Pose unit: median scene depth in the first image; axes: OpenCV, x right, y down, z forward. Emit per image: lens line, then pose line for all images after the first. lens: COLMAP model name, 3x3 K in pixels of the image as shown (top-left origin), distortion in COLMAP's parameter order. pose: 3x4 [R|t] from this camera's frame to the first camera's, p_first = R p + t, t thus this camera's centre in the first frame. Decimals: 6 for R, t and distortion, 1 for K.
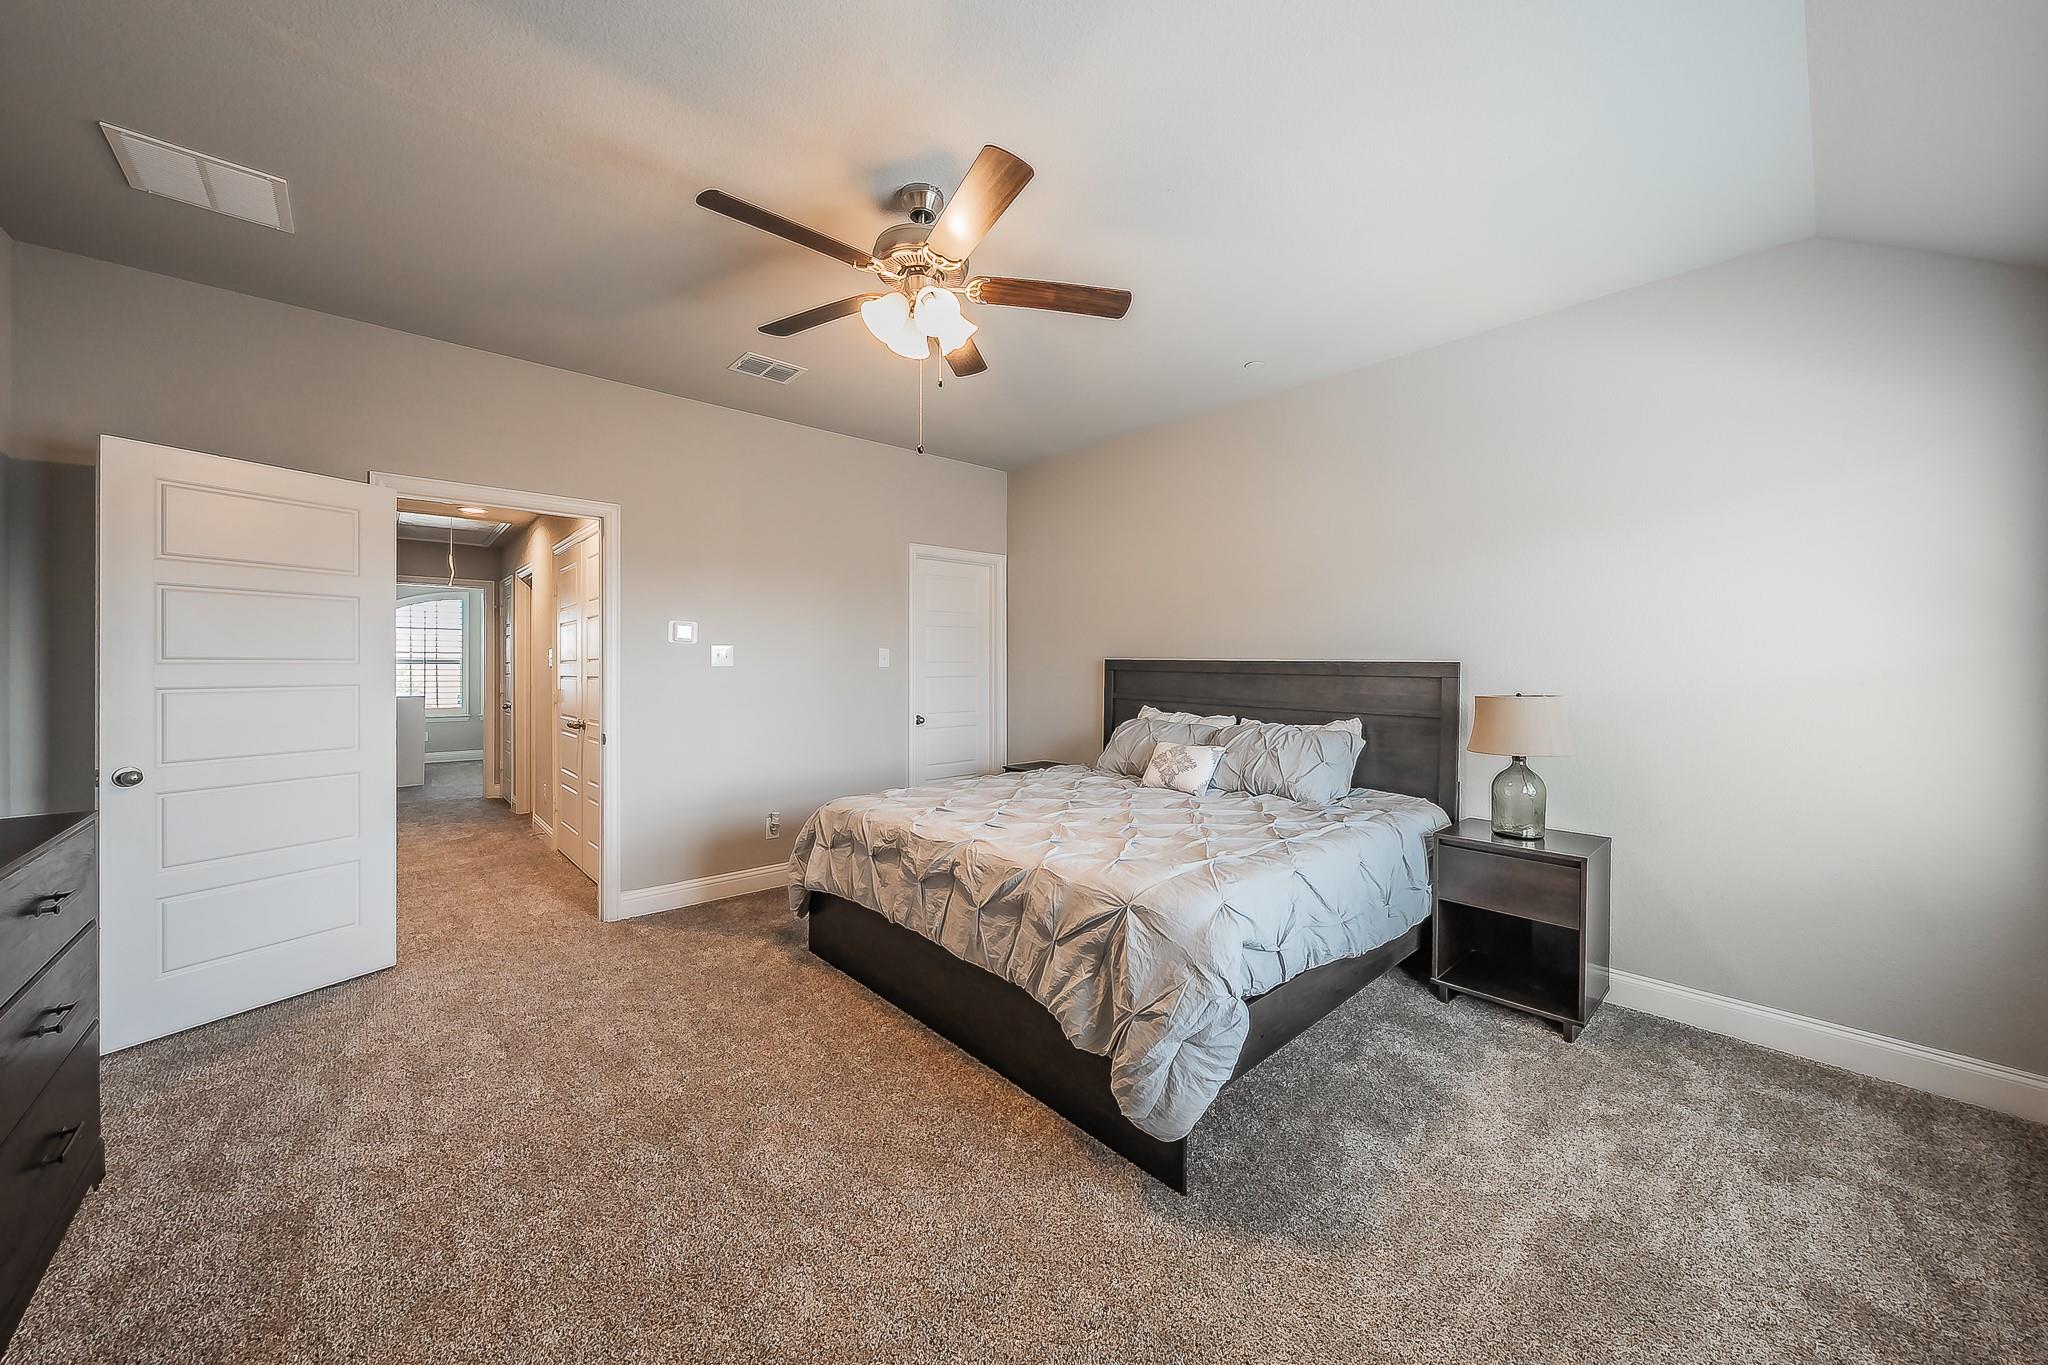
lens RADIAL K [[761.2, 0, 1030.8], [0, 761.2, 676.2], [0, 0, 1]] dist [-0.001010, 0.000248]
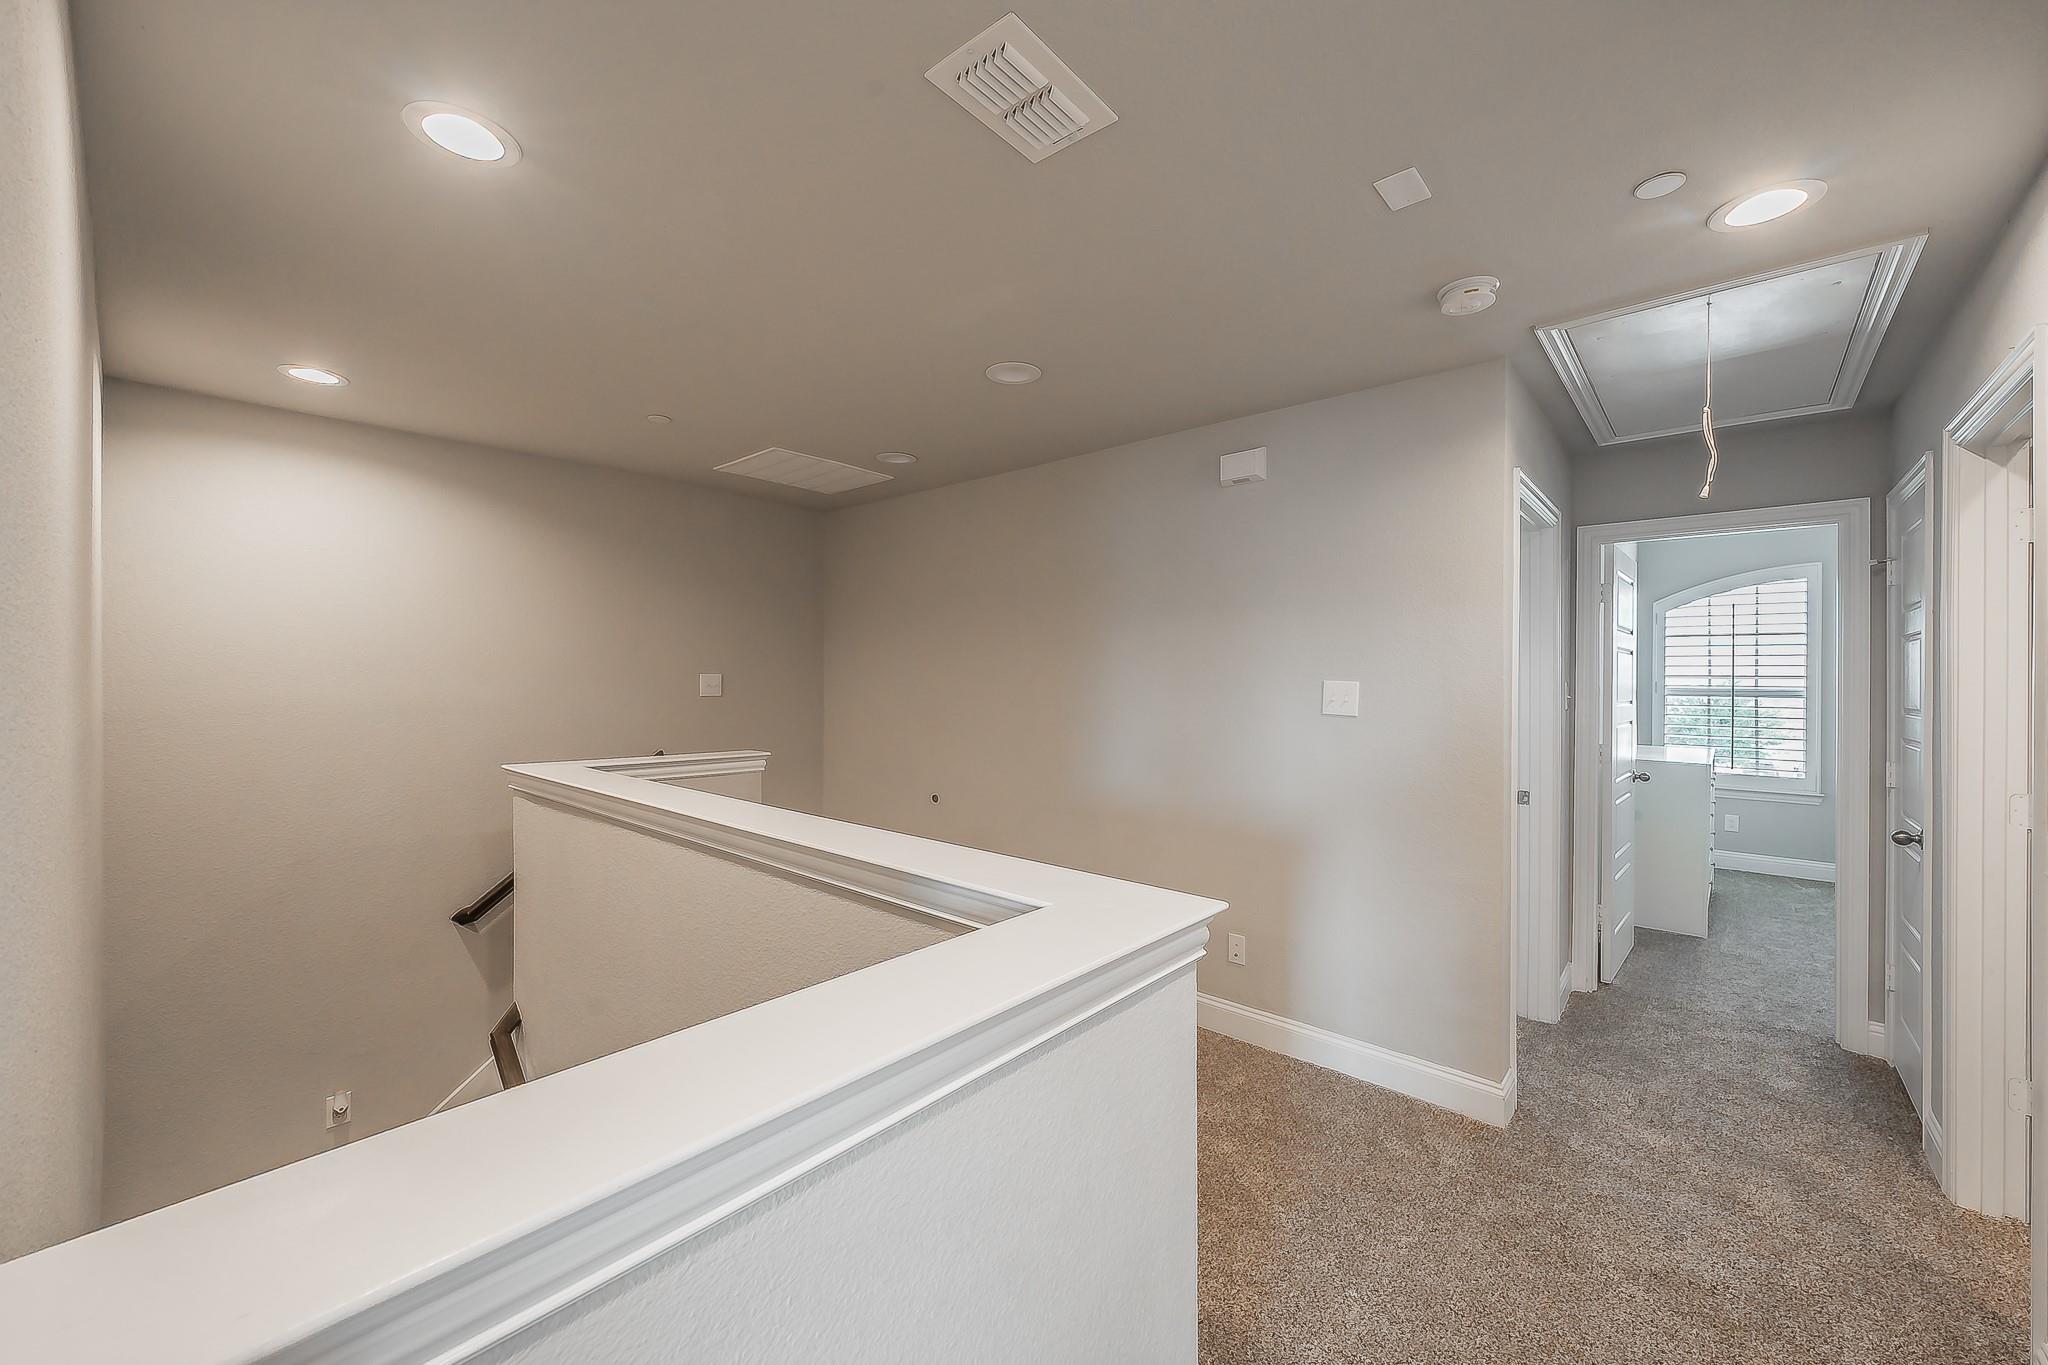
lens RADIAL K [[807.6, 0, 1021.1], [0, 807.6, 675.7], [0, 0, 1]] dist [-0.002607, 0.000269]
pose [[0.133047, -0.009235, -0.991067, -0.301666], [-0.015668, 0.999812, -0.011420, -0.018956], [0.990986, 0.017047, 0.132877, 0.438213]]
